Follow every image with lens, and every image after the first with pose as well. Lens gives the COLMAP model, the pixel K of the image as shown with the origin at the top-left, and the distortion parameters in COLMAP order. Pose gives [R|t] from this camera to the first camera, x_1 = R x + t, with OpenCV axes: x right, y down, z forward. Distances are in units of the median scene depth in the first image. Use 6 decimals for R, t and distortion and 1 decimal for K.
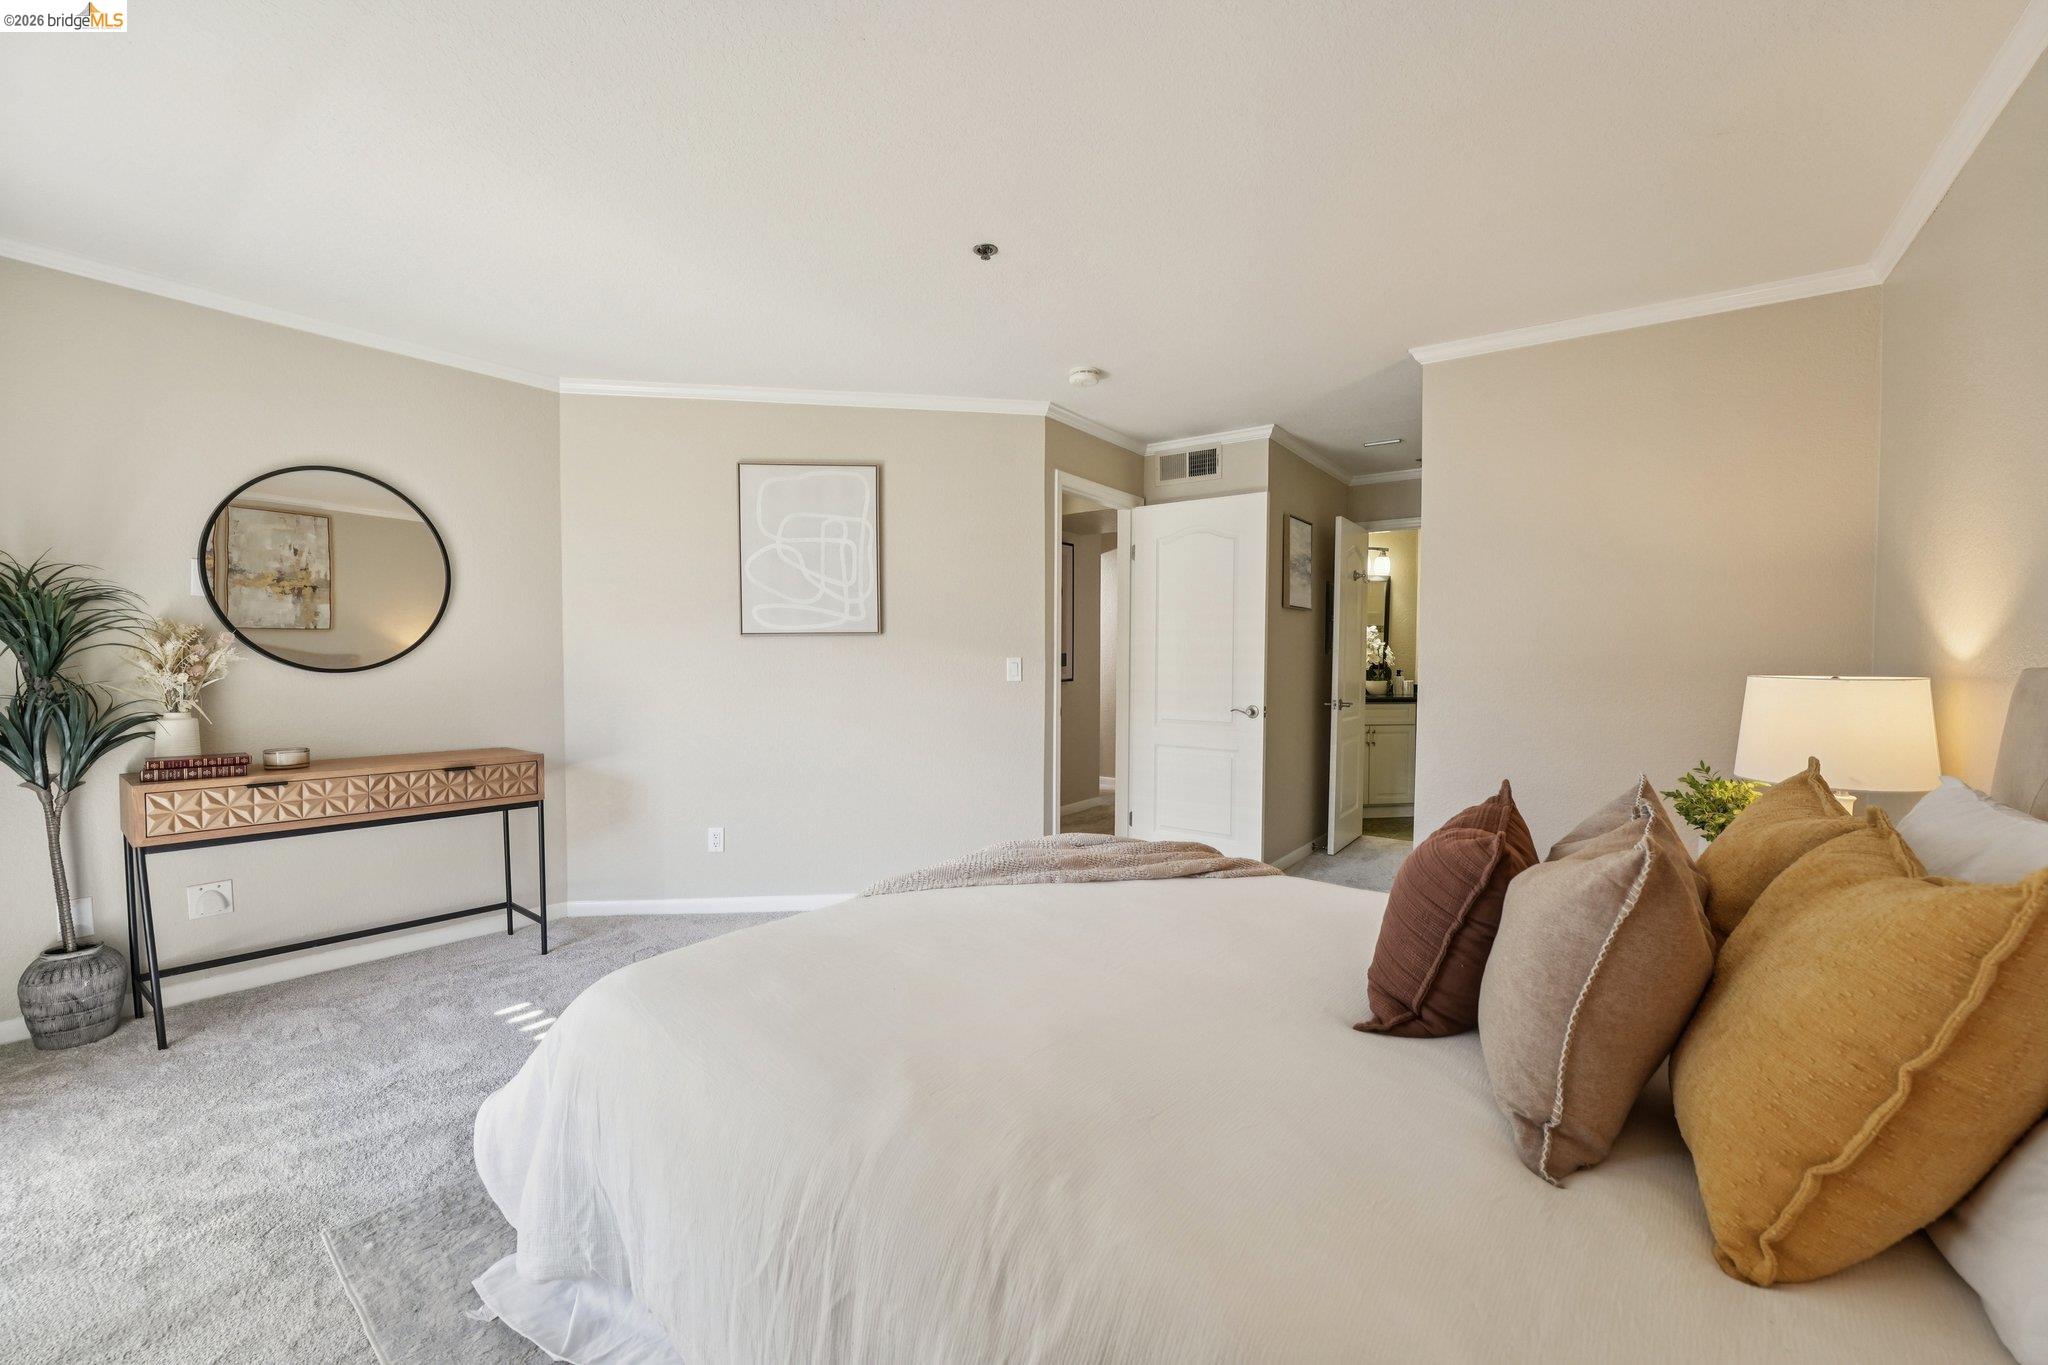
lens RADIAL K [[812.9, 0, 1012.6], [0, 812.9, 683.8], [0, 0, 1]] dist [-0.019110, -0.000006]
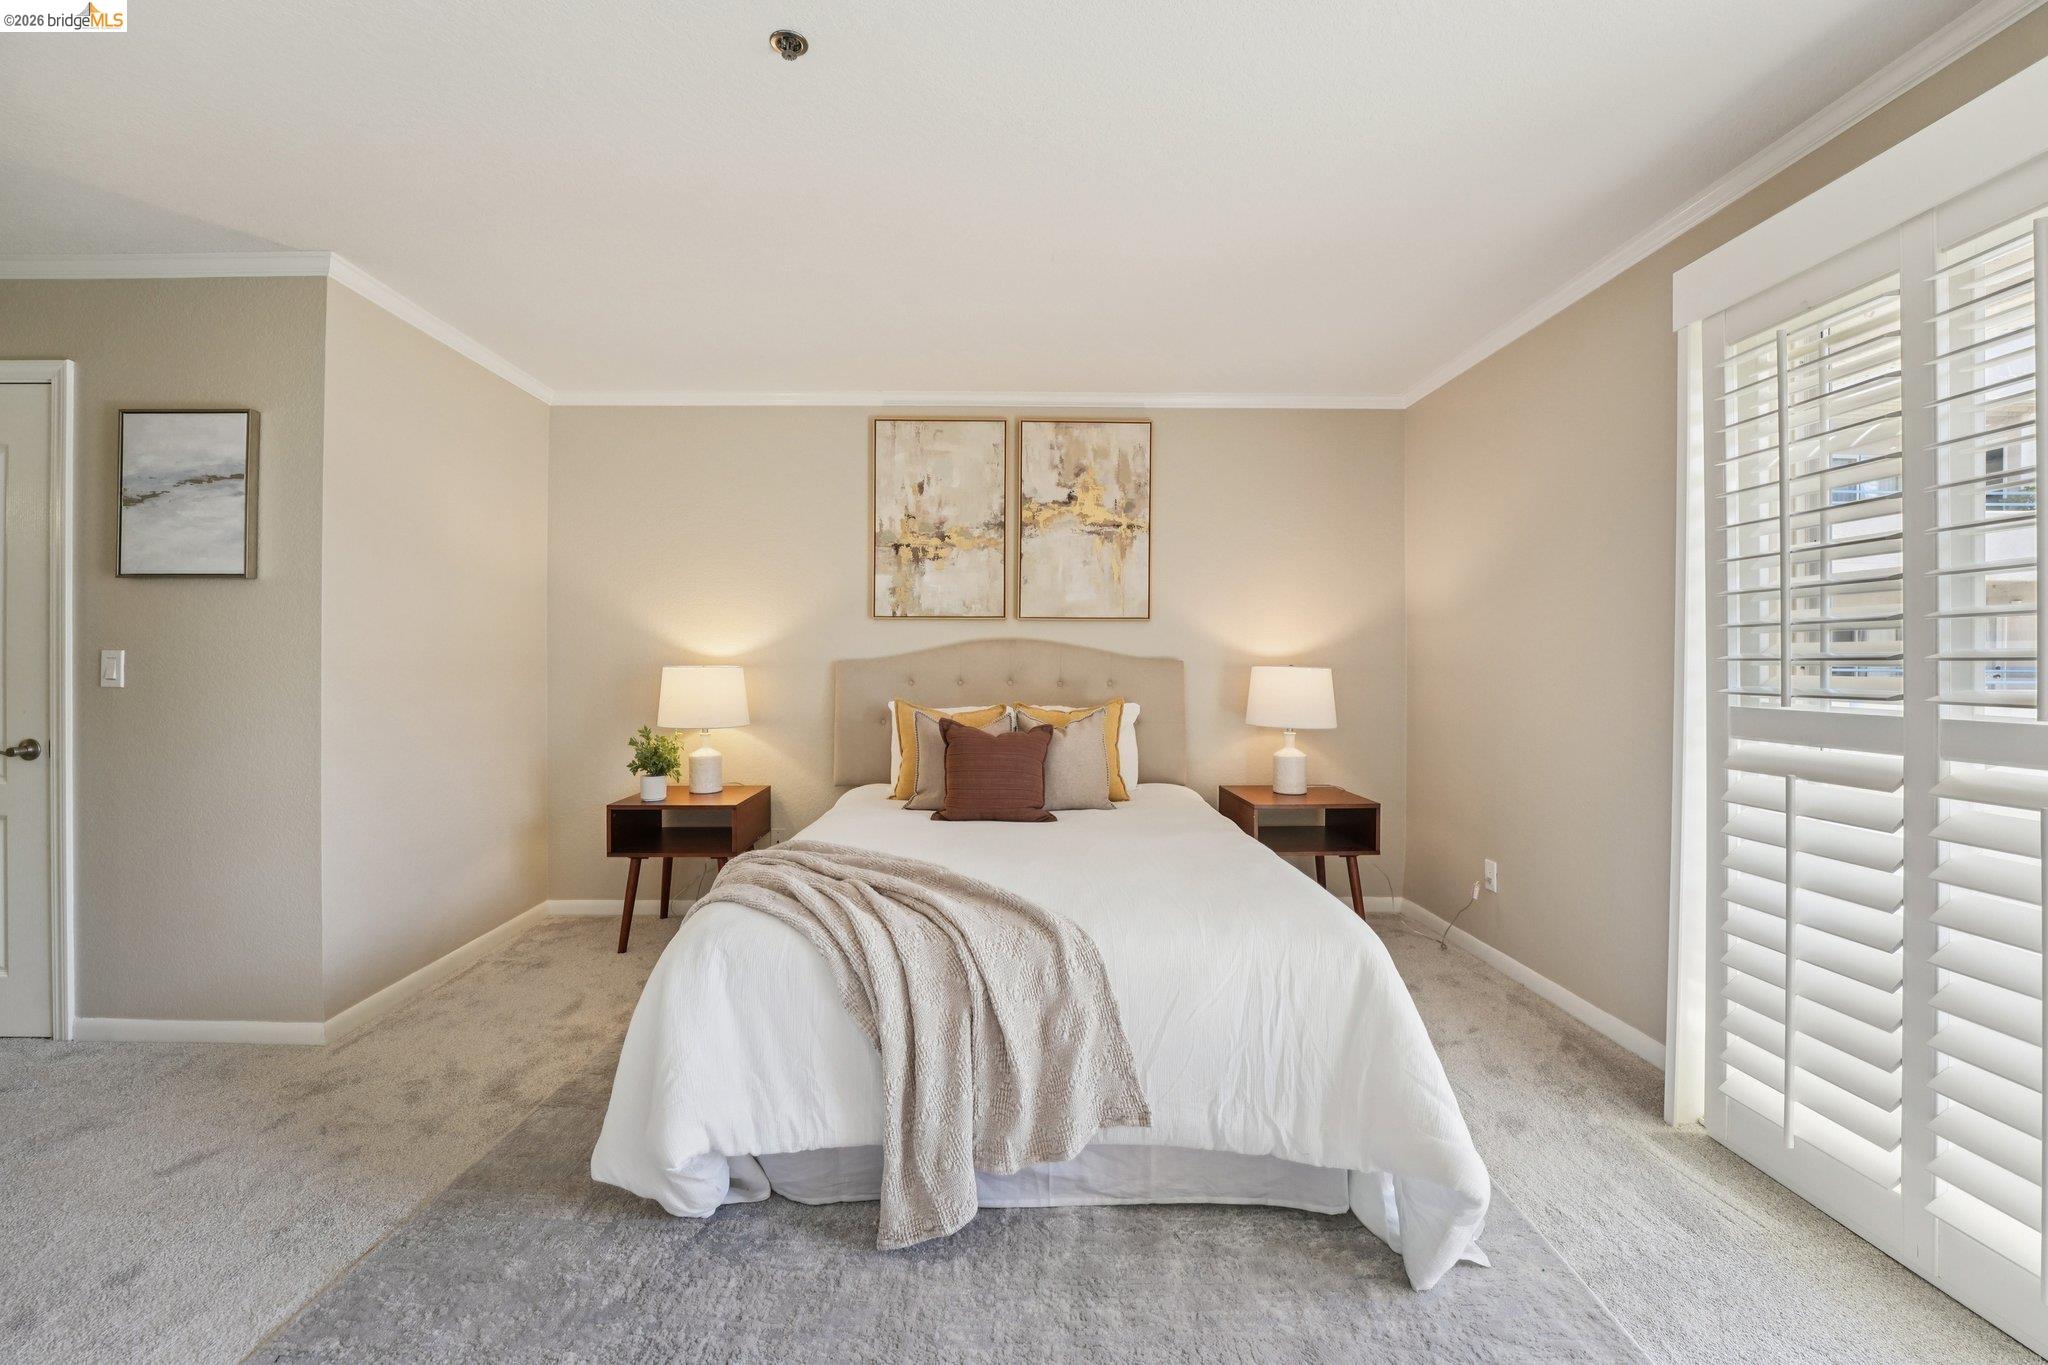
lens RADIAL K [[840.8, 0, 1004.4], [0, 840.8, 655.8], [0, 0, 1]] dist [-0.020816, 0.000079]
pose [[-0.620093, -0.002822, 0.784524, -0.441963], [0.017276, 0.999702, 0.017251, -0.026147], [-0.784338, 0.024250, -0.619859, 0.838181]]
